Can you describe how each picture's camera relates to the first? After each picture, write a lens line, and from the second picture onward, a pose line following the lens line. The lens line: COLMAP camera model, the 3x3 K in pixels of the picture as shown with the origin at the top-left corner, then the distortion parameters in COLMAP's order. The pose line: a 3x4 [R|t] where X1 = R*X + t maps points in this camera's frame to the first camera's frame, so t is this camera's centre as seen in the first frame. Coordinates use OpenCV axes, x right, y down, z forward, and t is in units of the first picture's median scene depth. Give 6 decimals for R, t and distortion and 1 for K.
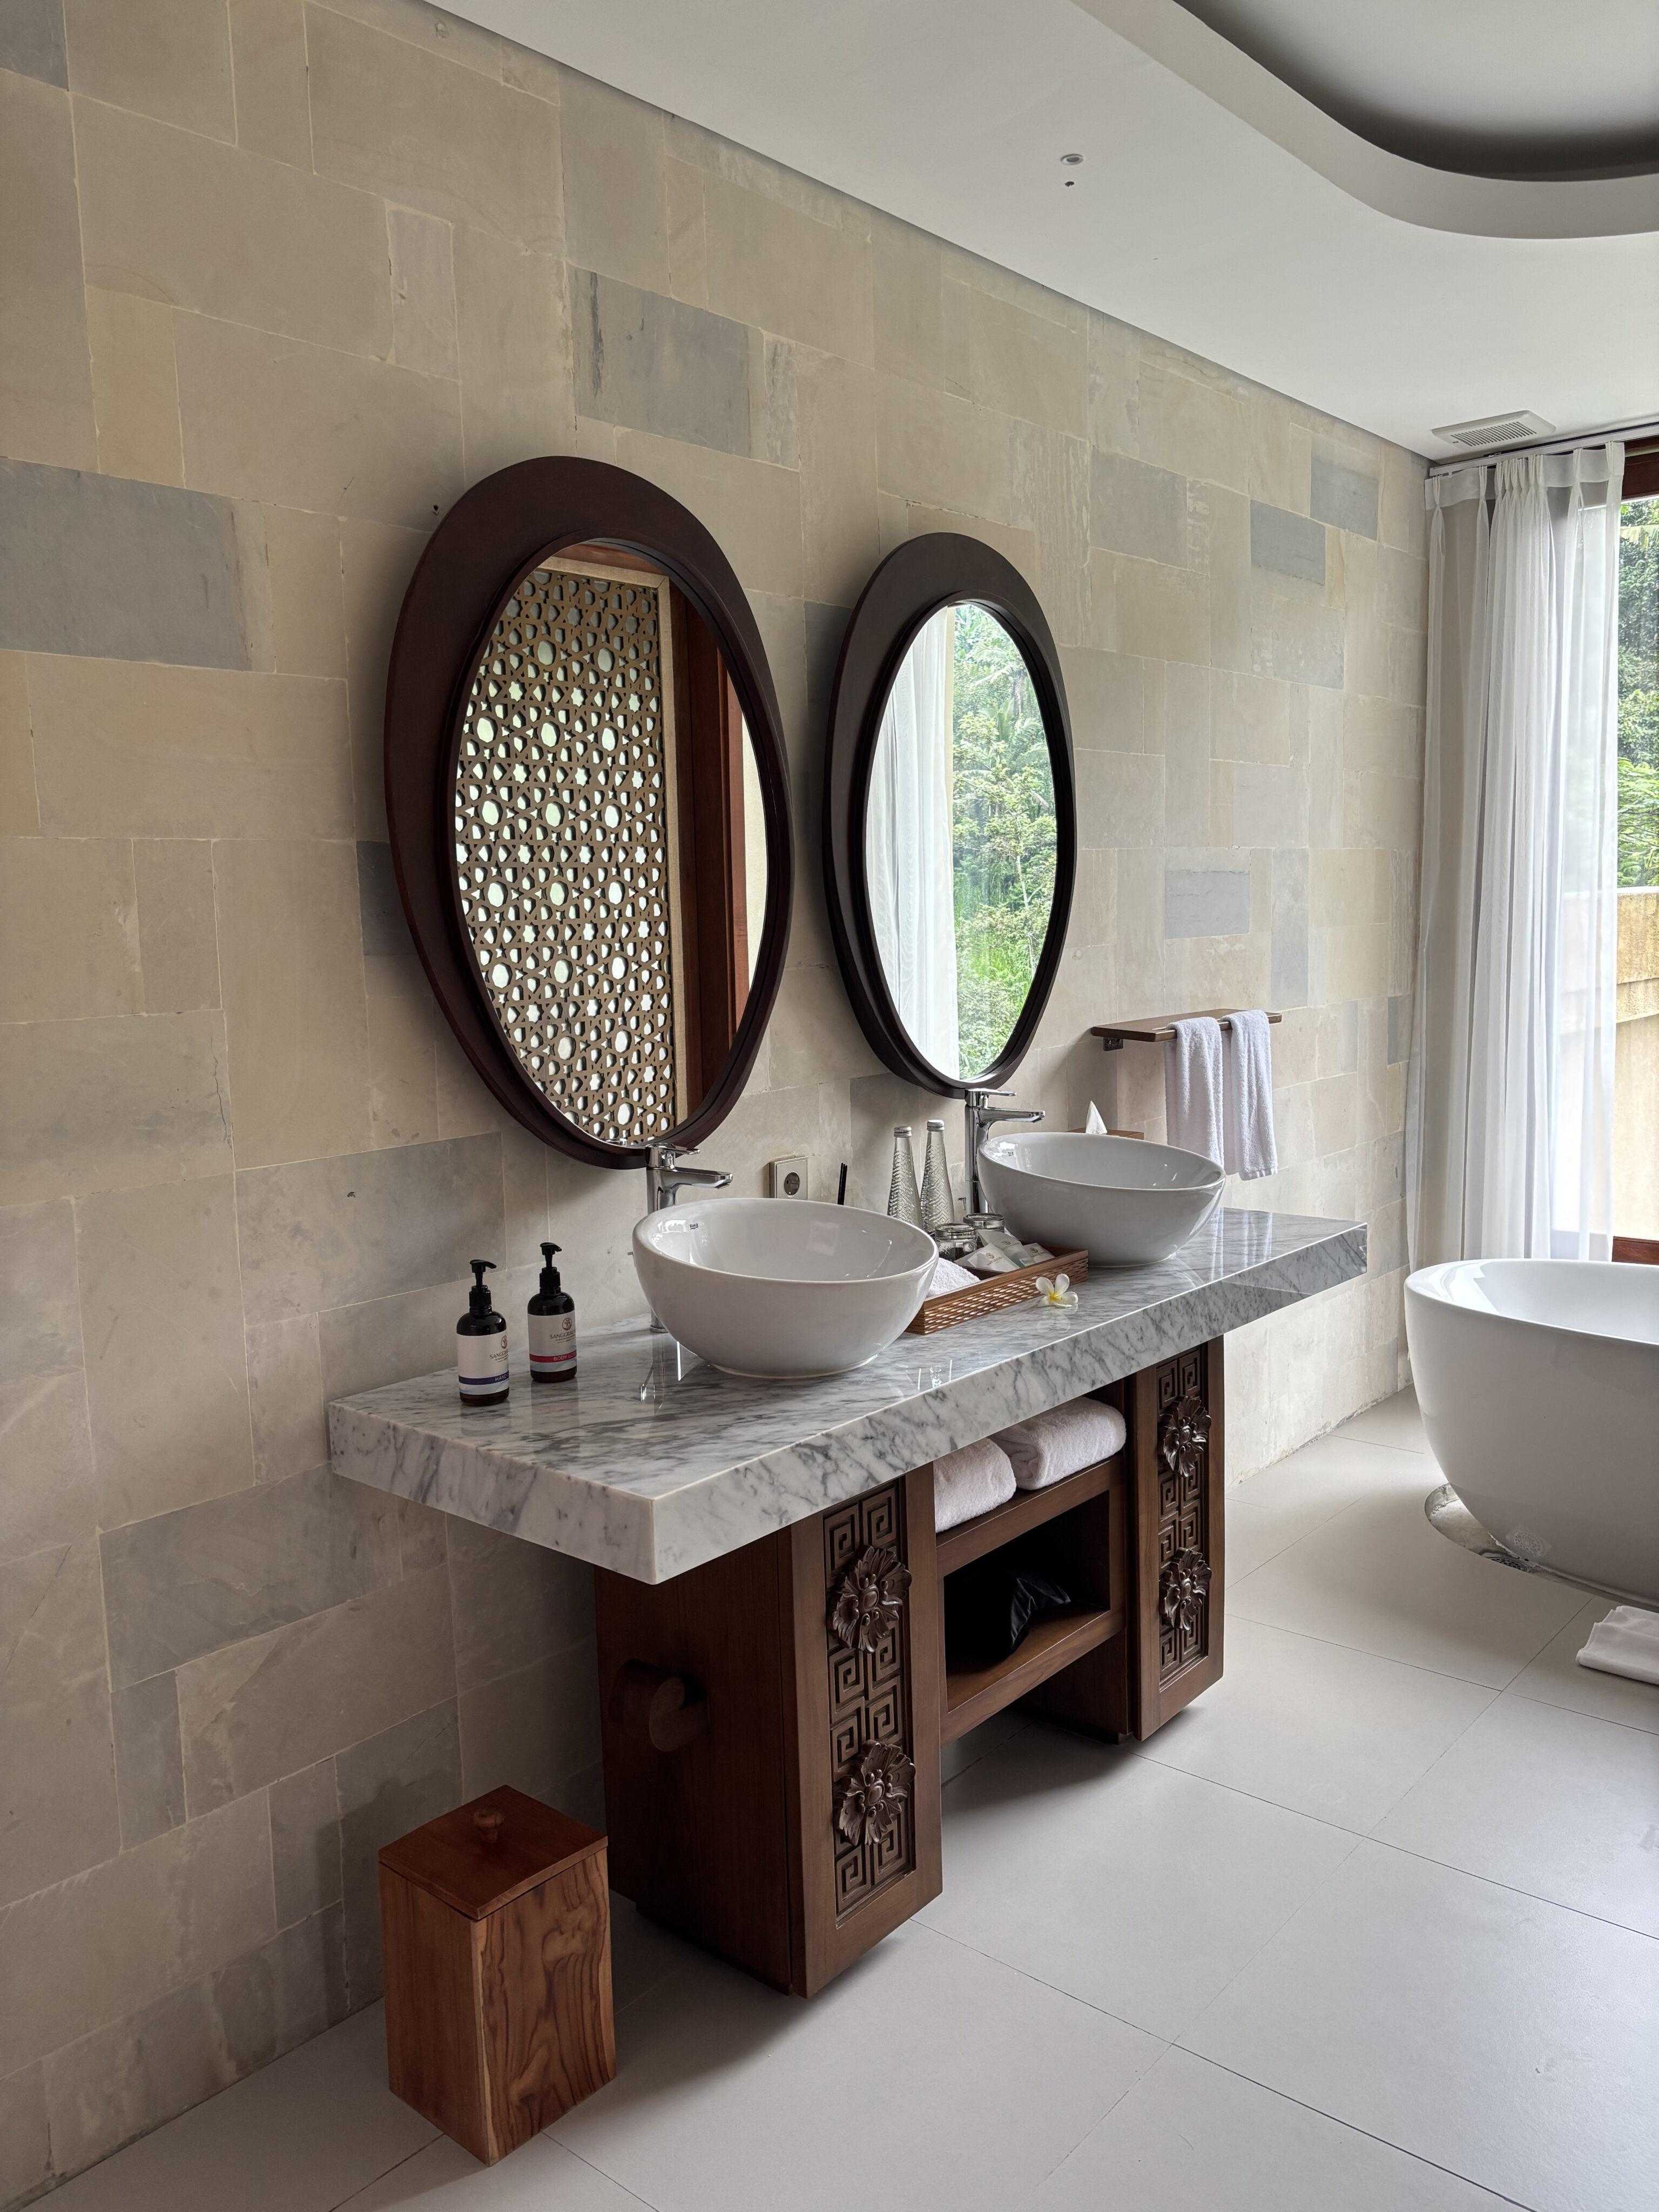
lens RADIAL K [[1701.1, 0, 834.3], [0, 1701.1, 1120.7], [0, 0, 1]] dist [0.022624, 0.001739]
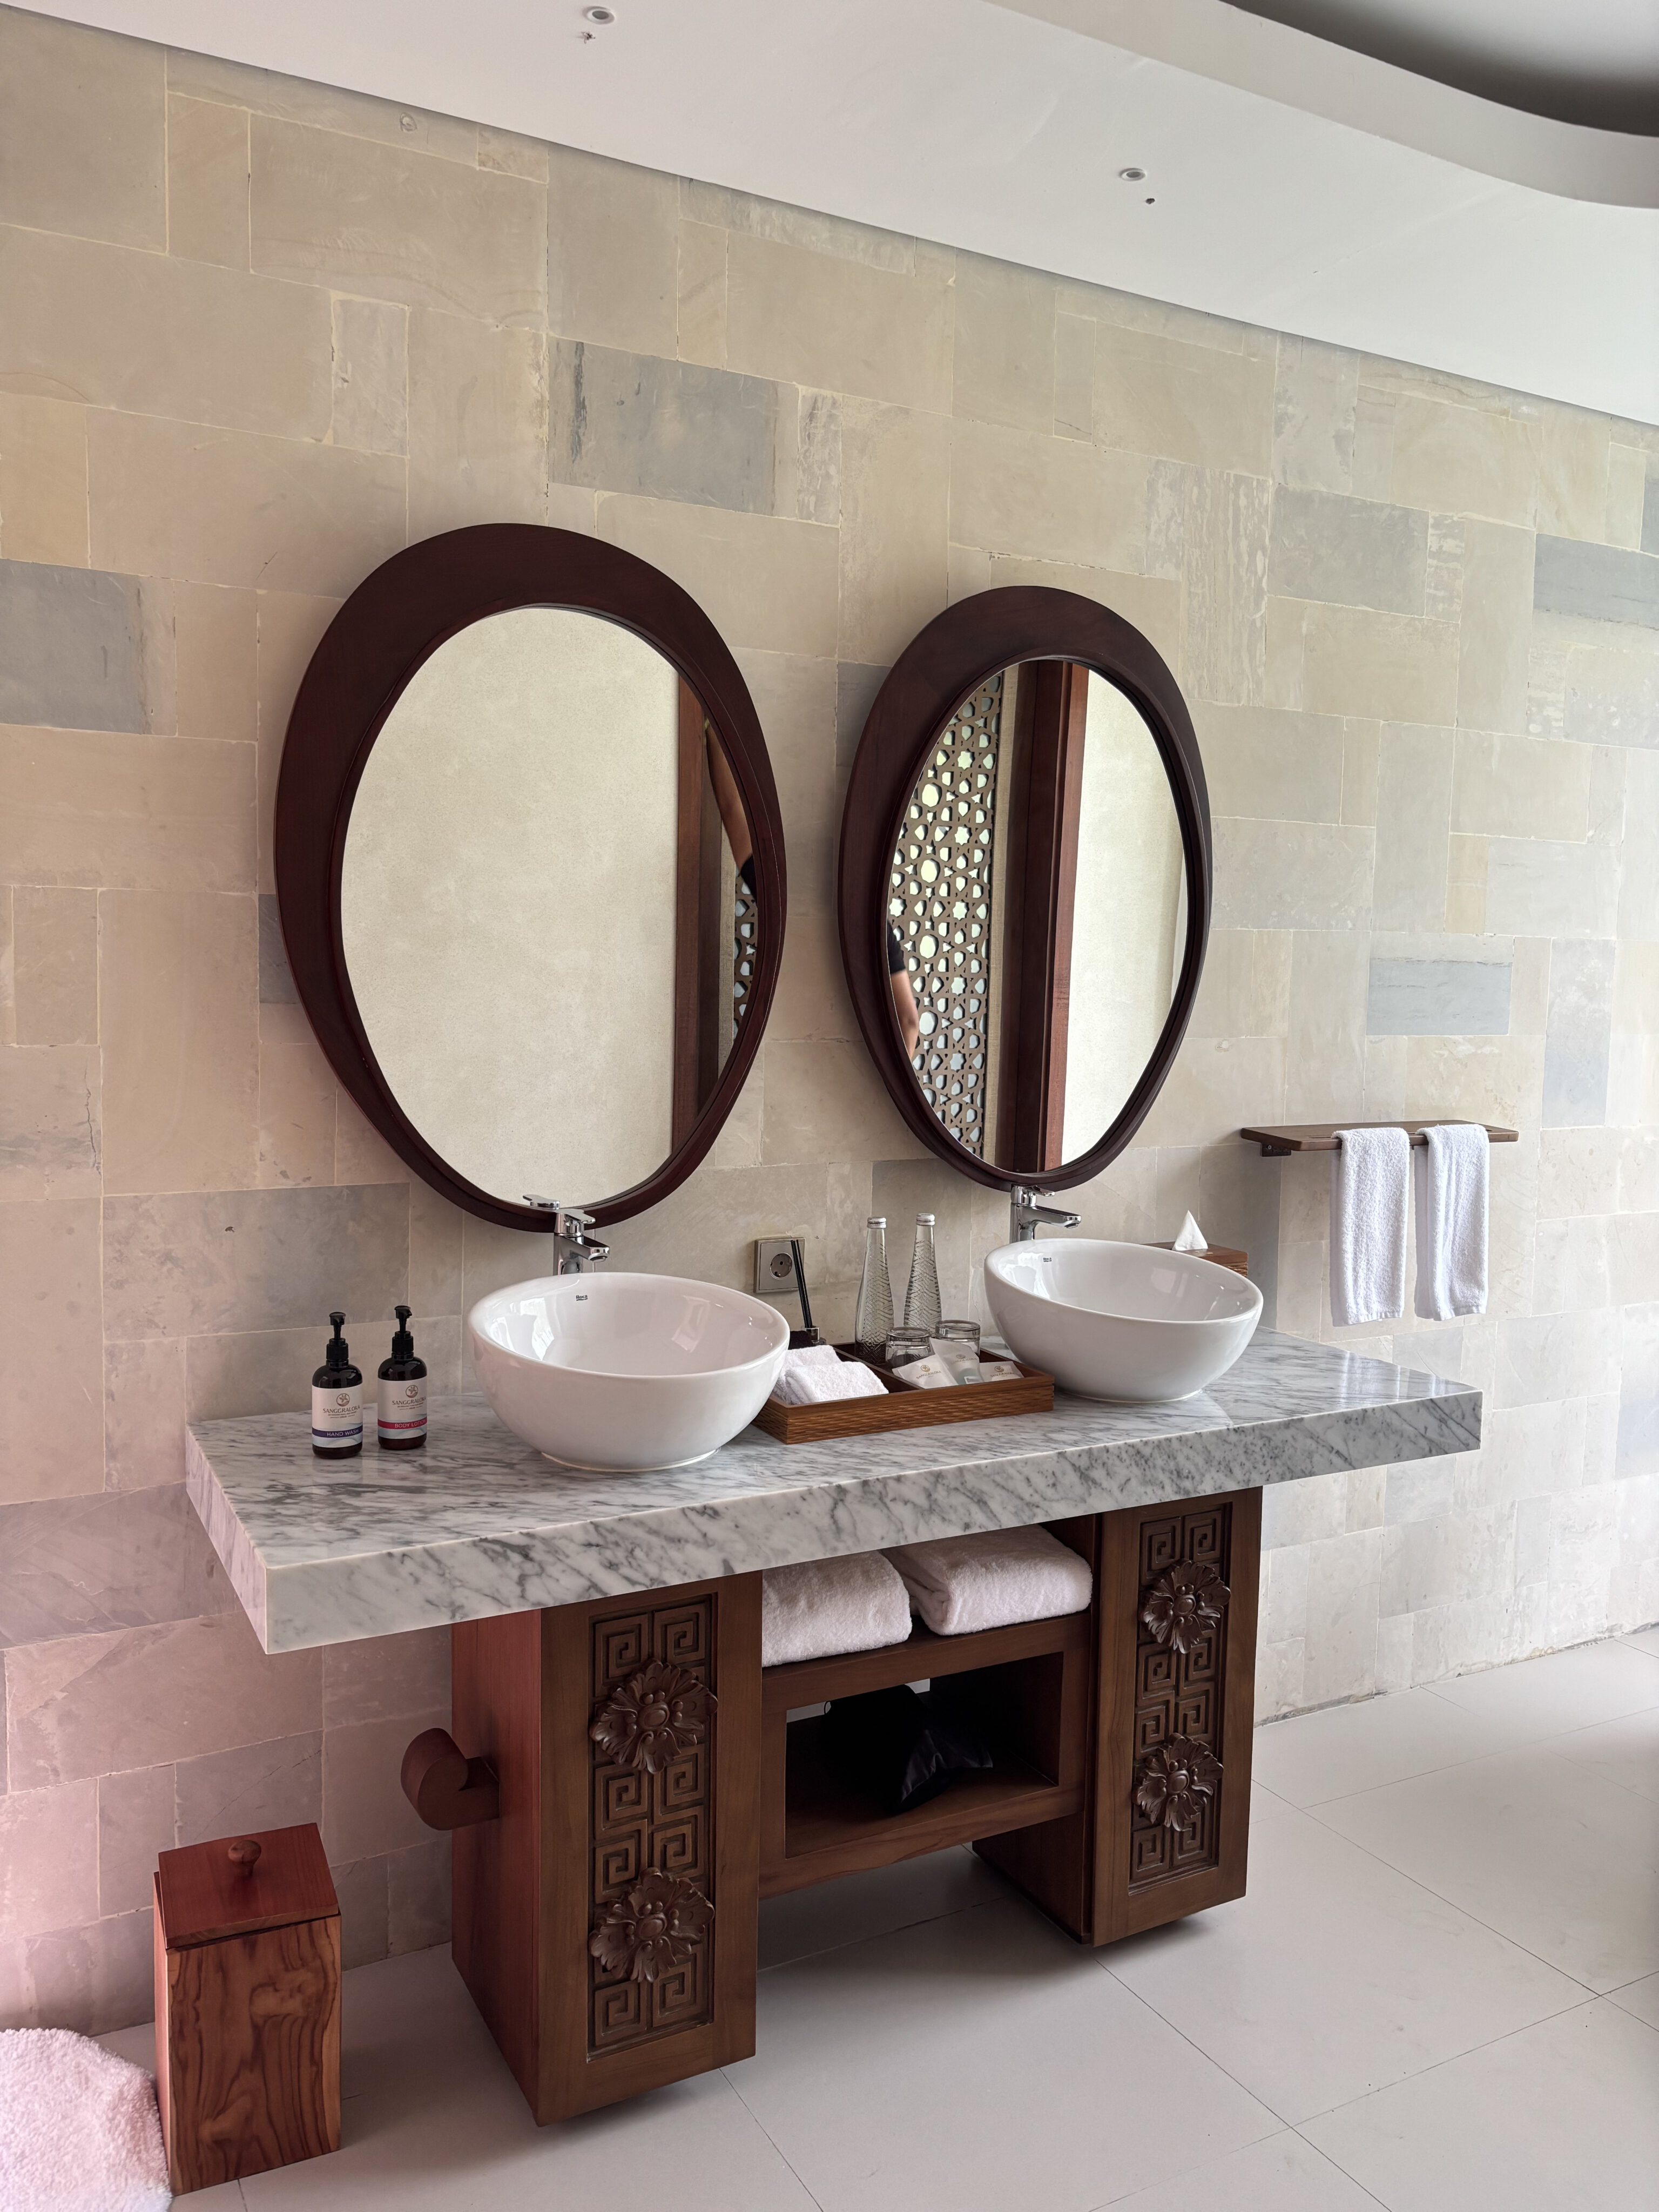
lens RADIAL K [[1720.4, 0, 827.9], [0, 1720.4, 1116.0], [0, 0, 1]] dist [-0.001846, 0.050836]
pose [[0.933098, 0.082629, -0.350001, 0.404438], [-0.093816, 0.995475, -0.015099, -0.042308], [0.347170, 0.046924, 0.936627, 0.127089]]
